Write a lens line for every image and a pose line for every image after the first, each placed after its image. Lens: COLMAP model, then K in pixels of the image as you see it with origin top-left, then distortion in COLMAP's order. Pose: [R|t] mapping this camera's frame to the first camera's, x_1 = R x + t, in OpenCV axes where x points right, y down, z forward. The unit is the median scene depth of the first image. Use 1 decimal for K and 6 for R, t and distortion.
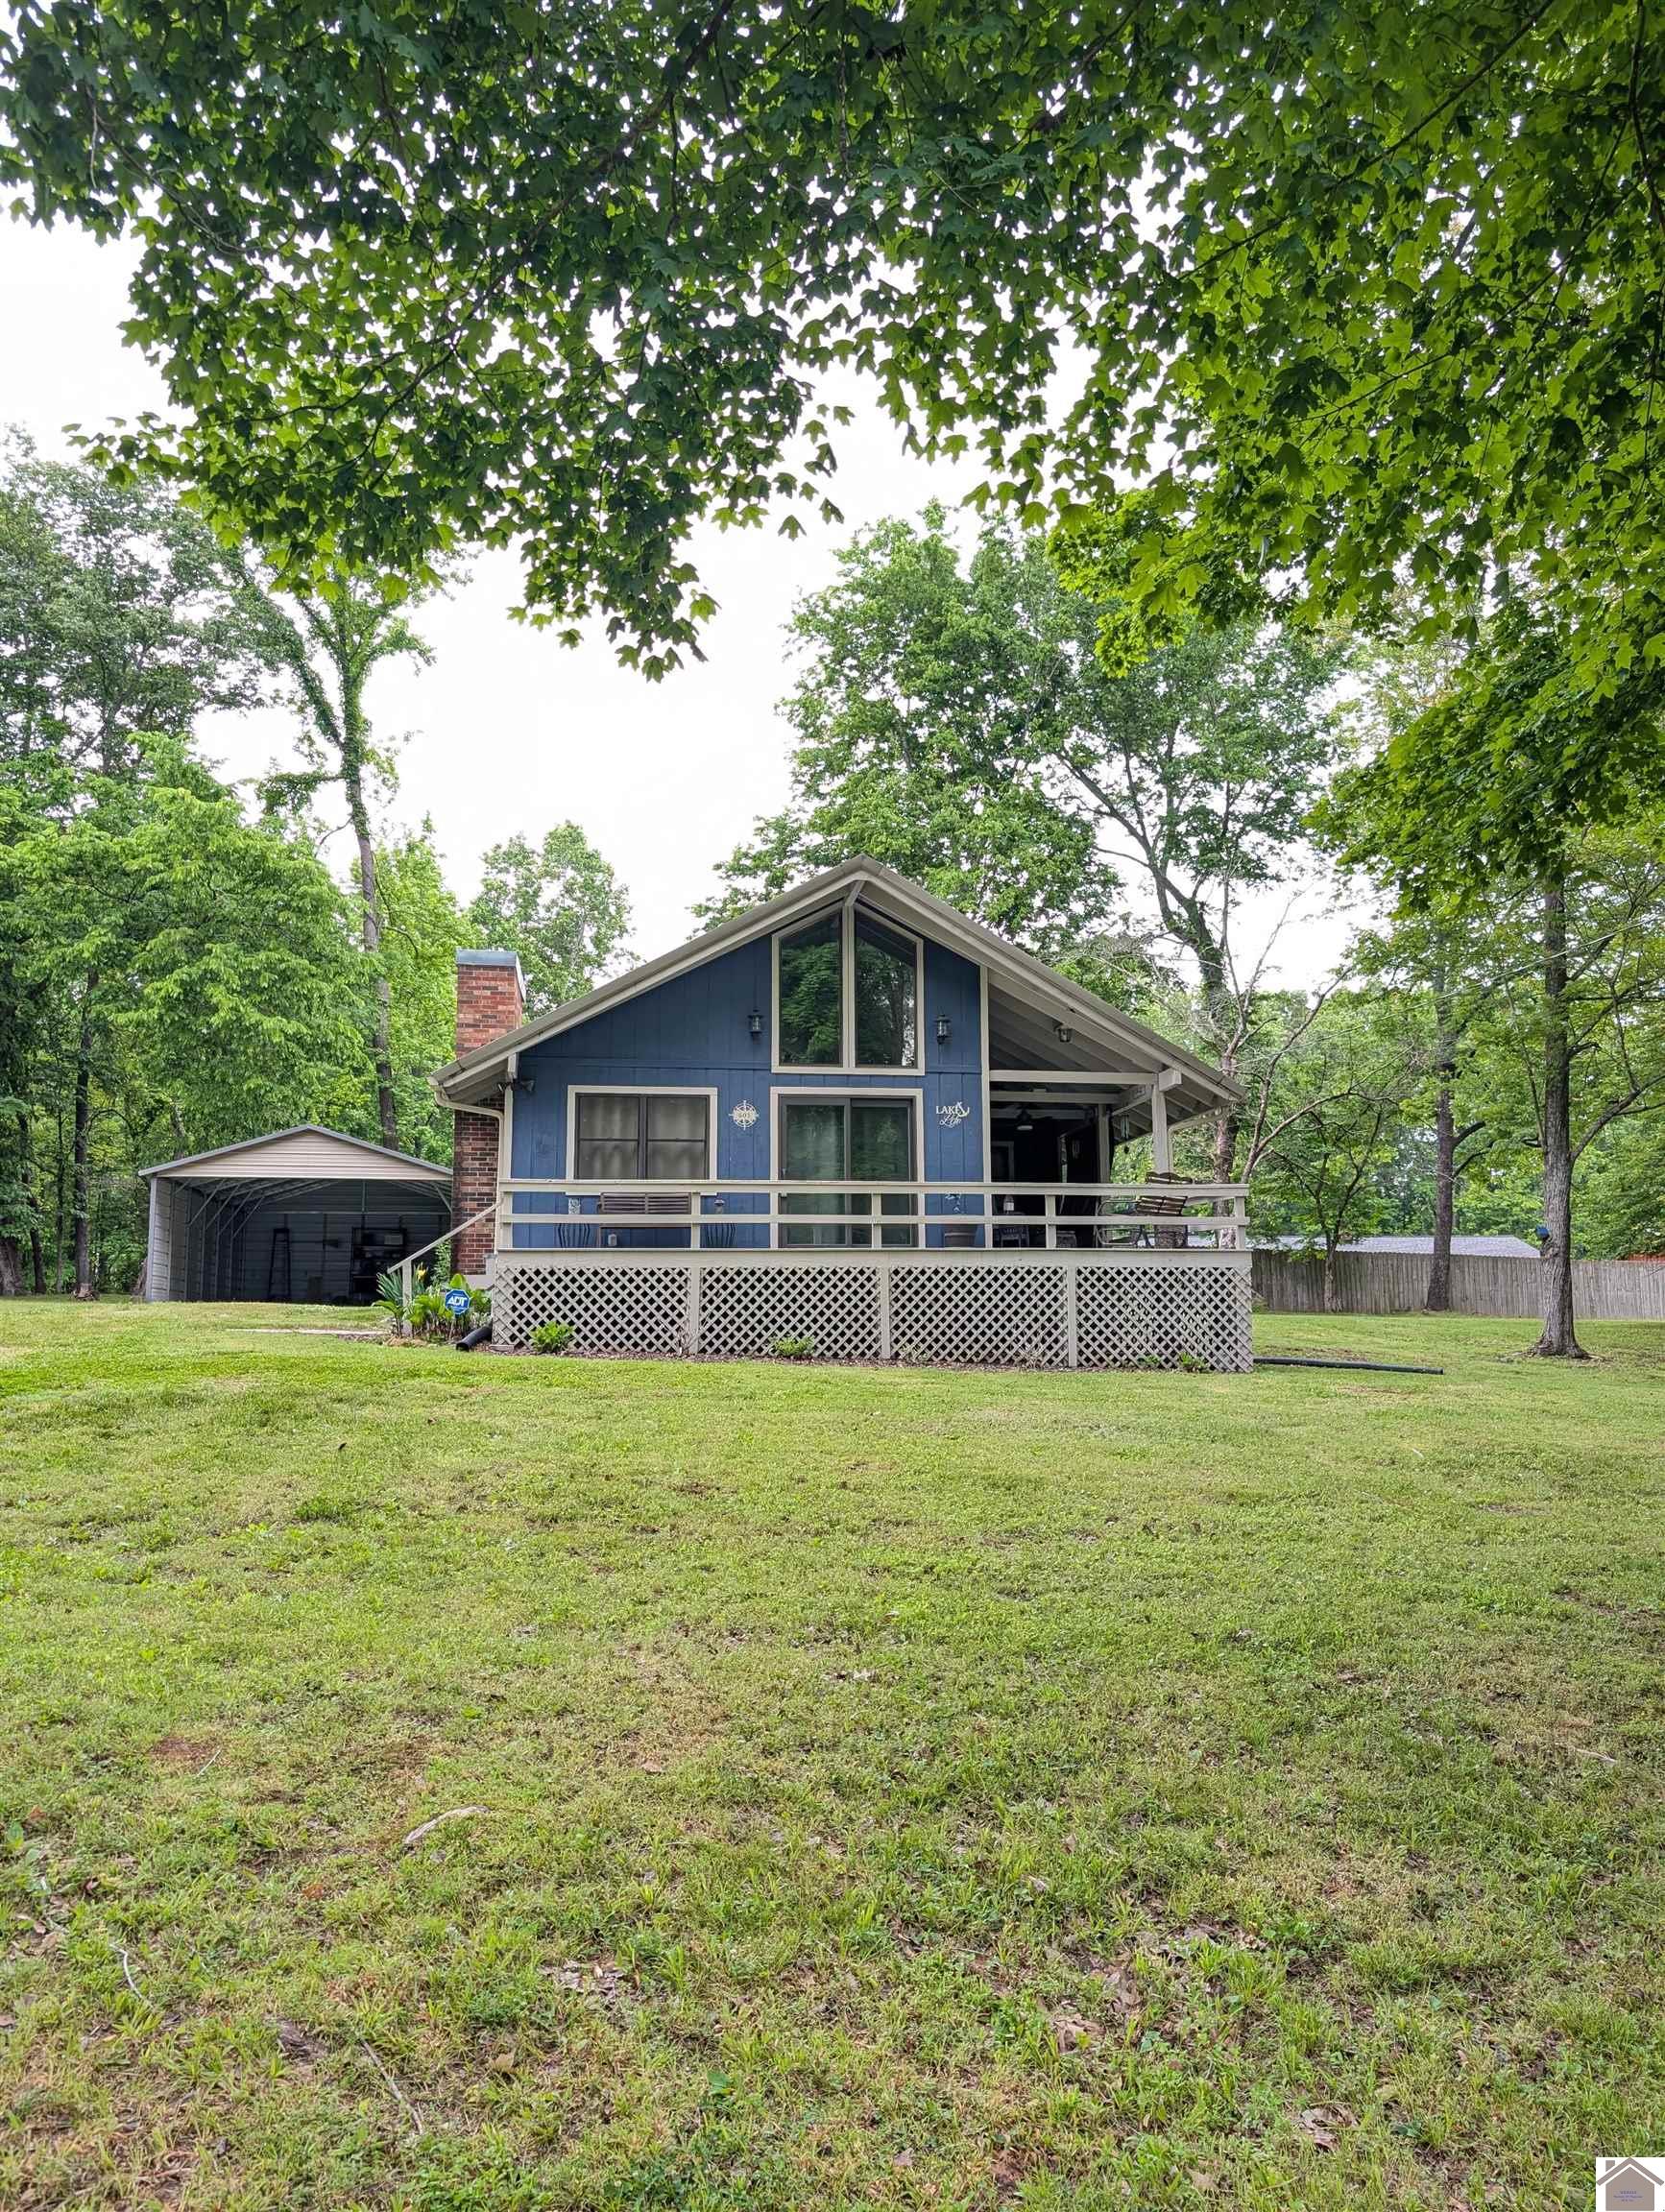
lens RADIAL K [[1521.0, 0, 895.3], [0, 1521.0, 1150.7], [0, 0, 1]] dist [-0.037418, -0.000358]
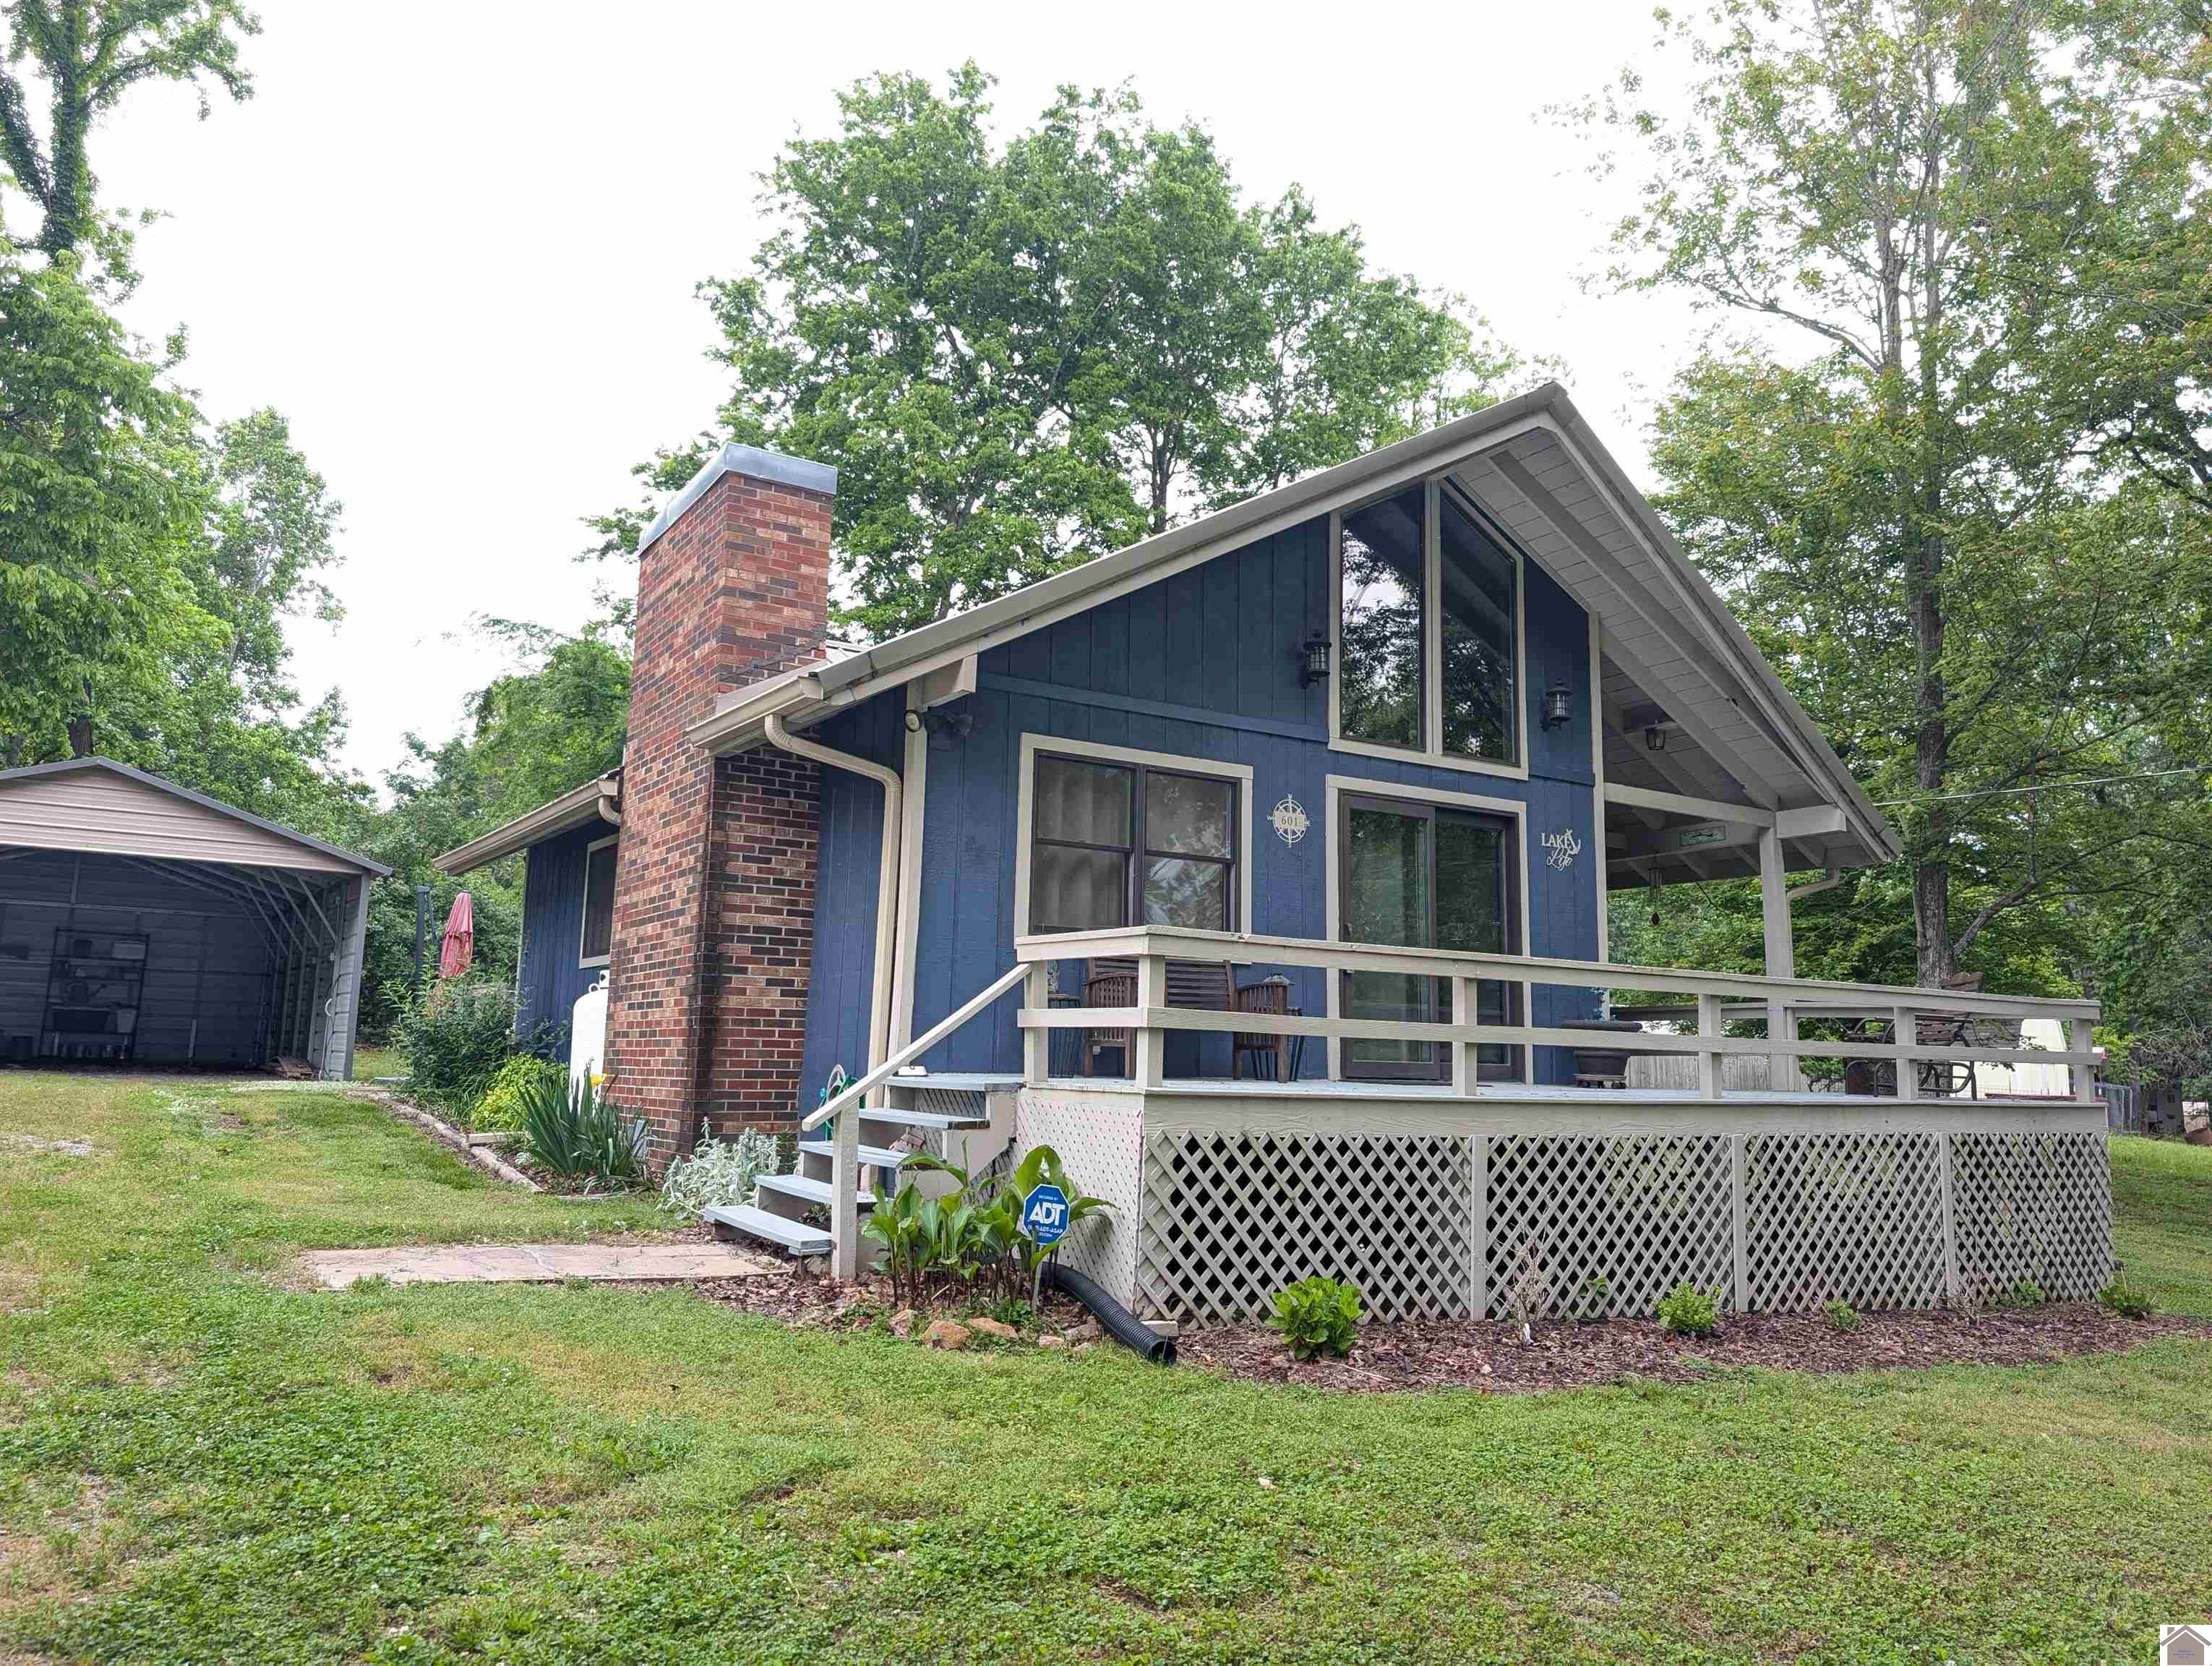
lens RADIAL K [[1598.3, 0, 1106.0], [0, 1598.3, 833.0], [0, 0, 1]] dist [0.003106, 0.000278]
pose [[0.941408, 0.087578, 0.325701, -0.361458], [-0.078123, 0.996058, -0.042023, 0.010856], [-0.328097, 0.014116, 0.944538, 0.491938]]
